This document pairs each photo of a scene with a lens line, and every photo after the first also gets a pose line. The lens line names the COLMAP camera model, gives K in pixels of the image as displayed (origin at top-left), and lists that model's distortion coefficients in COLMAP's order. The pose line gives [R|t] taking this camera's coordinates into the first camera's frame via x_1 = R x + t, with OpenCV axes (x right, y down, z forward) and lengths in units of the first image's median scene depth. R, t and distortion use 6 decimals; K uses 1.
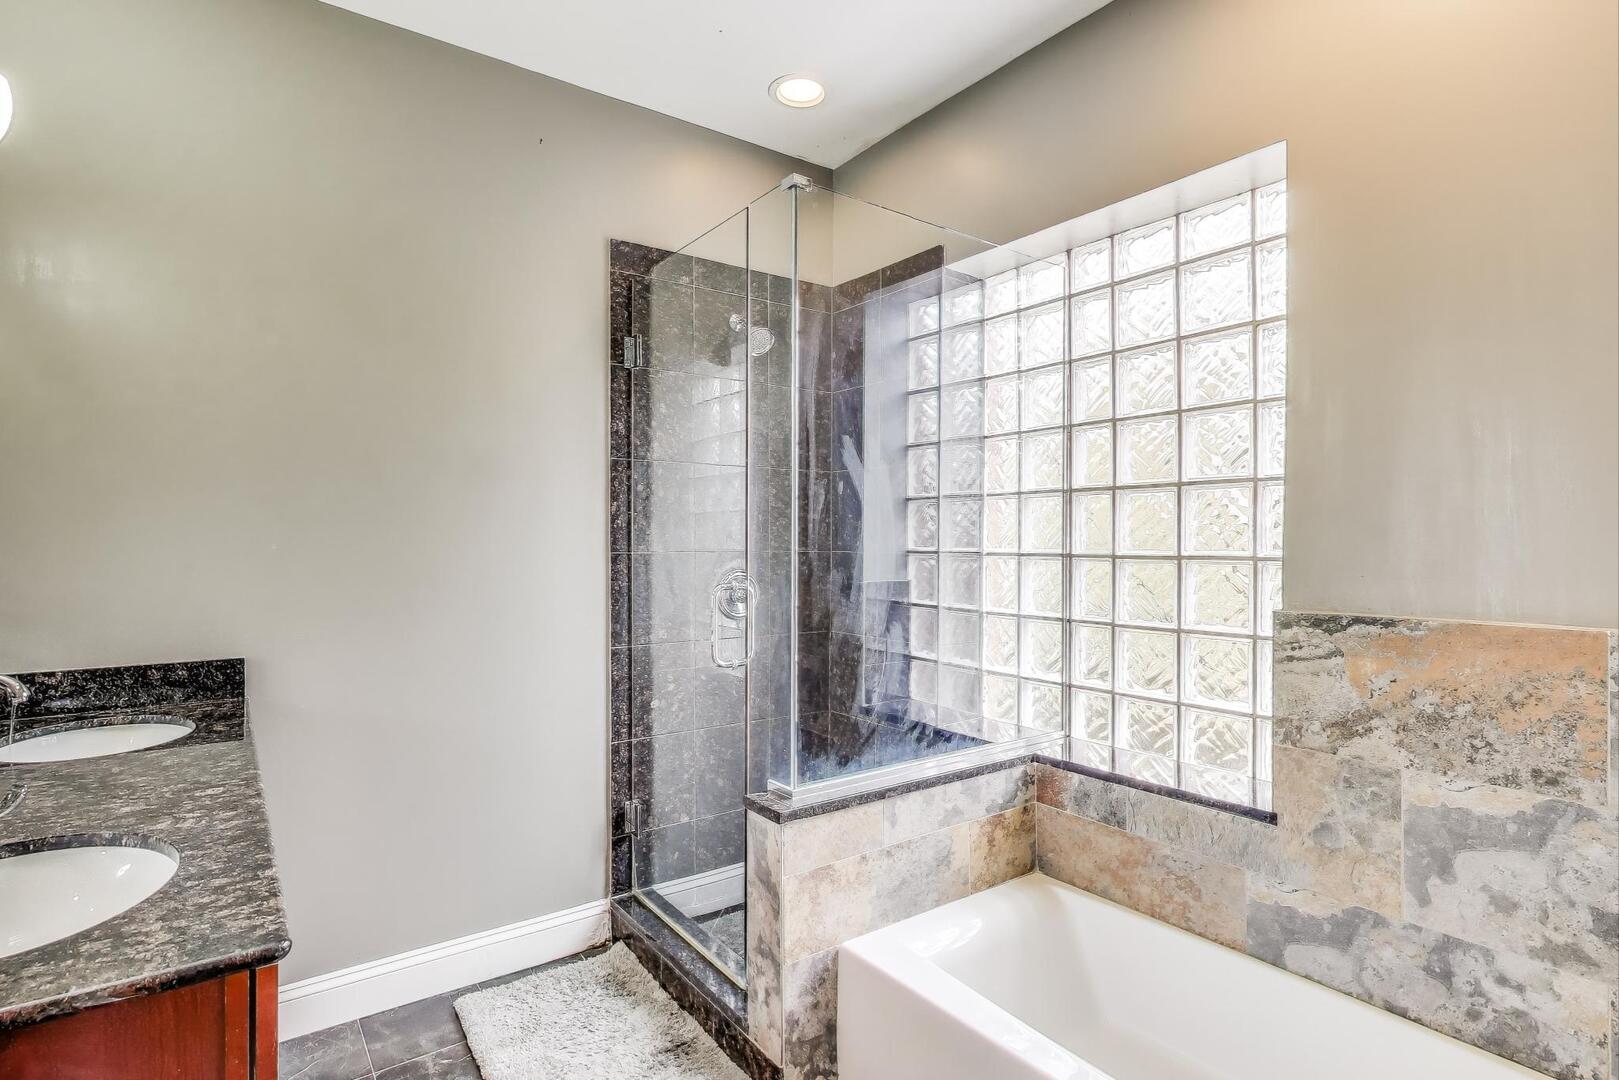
lens RADIAL K [[776.7, 0, 809.2], [0, 776.7, 541.7], [0, 0, 1]] dist [-0.002890, -0.000147]
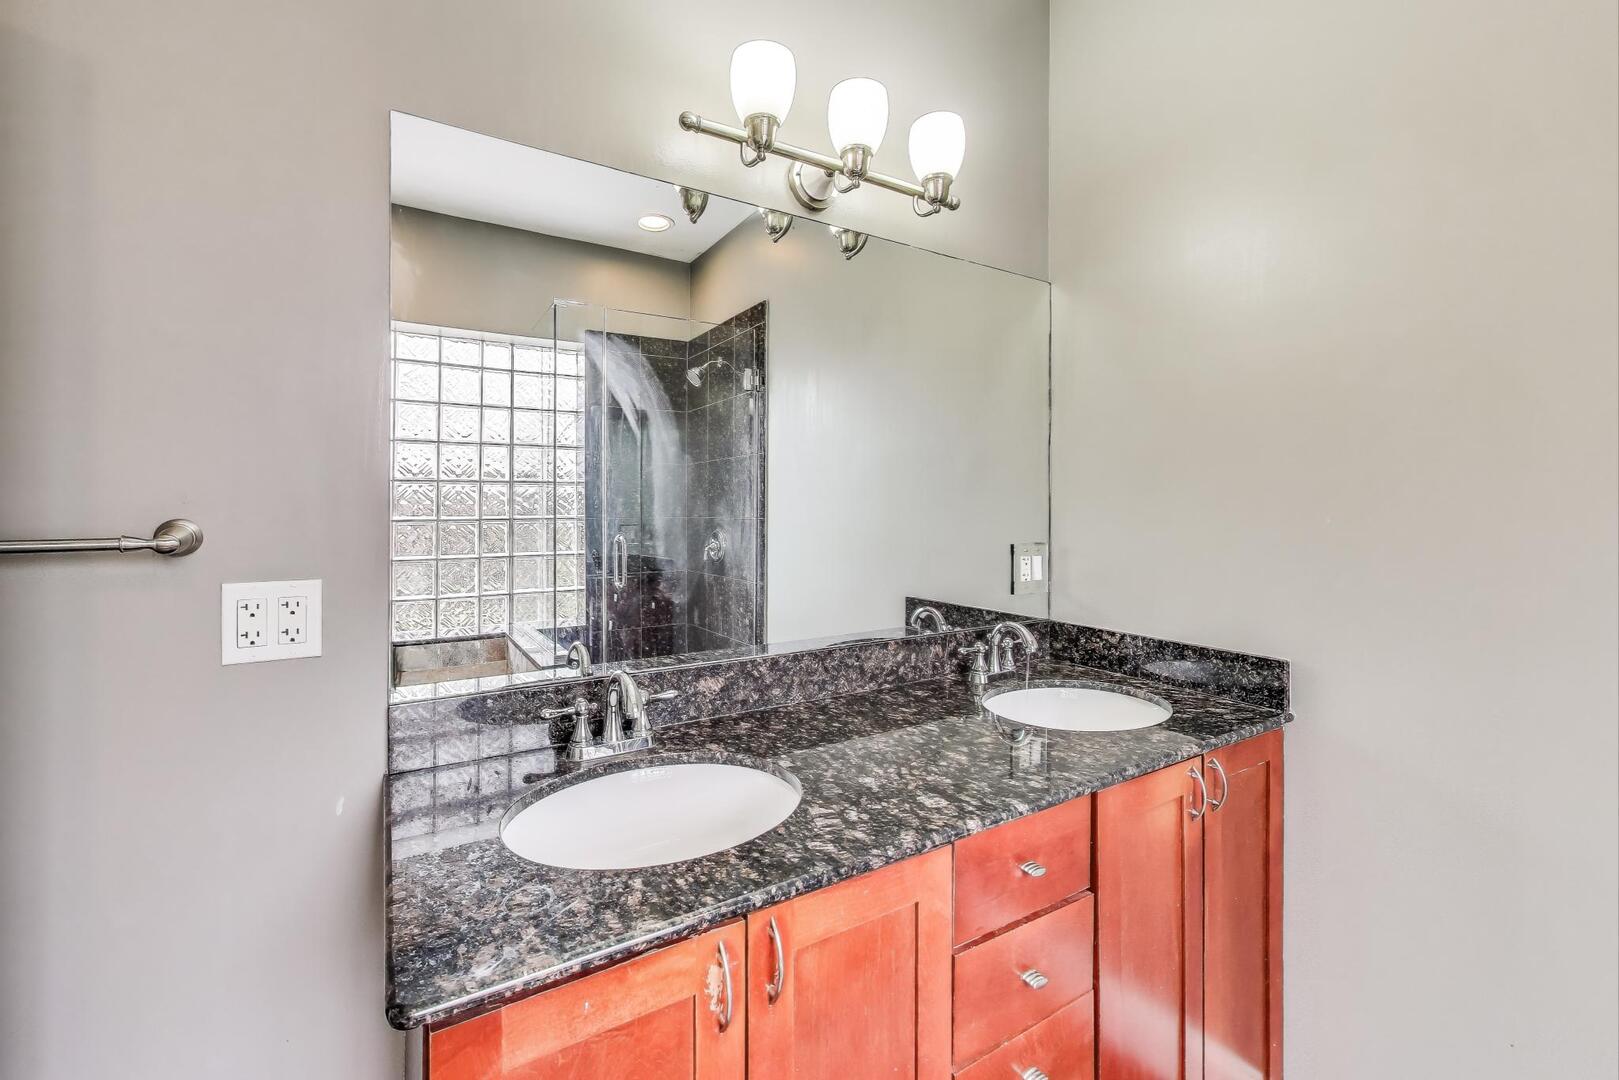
lens RADIAL K [[647.8, 0, 803.7], [0, 647.8, 505.9], [0, 0, 1]] dist [-0.001798, 0.001404]
pose [[-0.114889, -0.005383, -0.993364, -0.031350], [0.001277, 0.999984, -0.005566, -0.007869], [0.993378, -0.001908, -0.114880, 1.029068]]
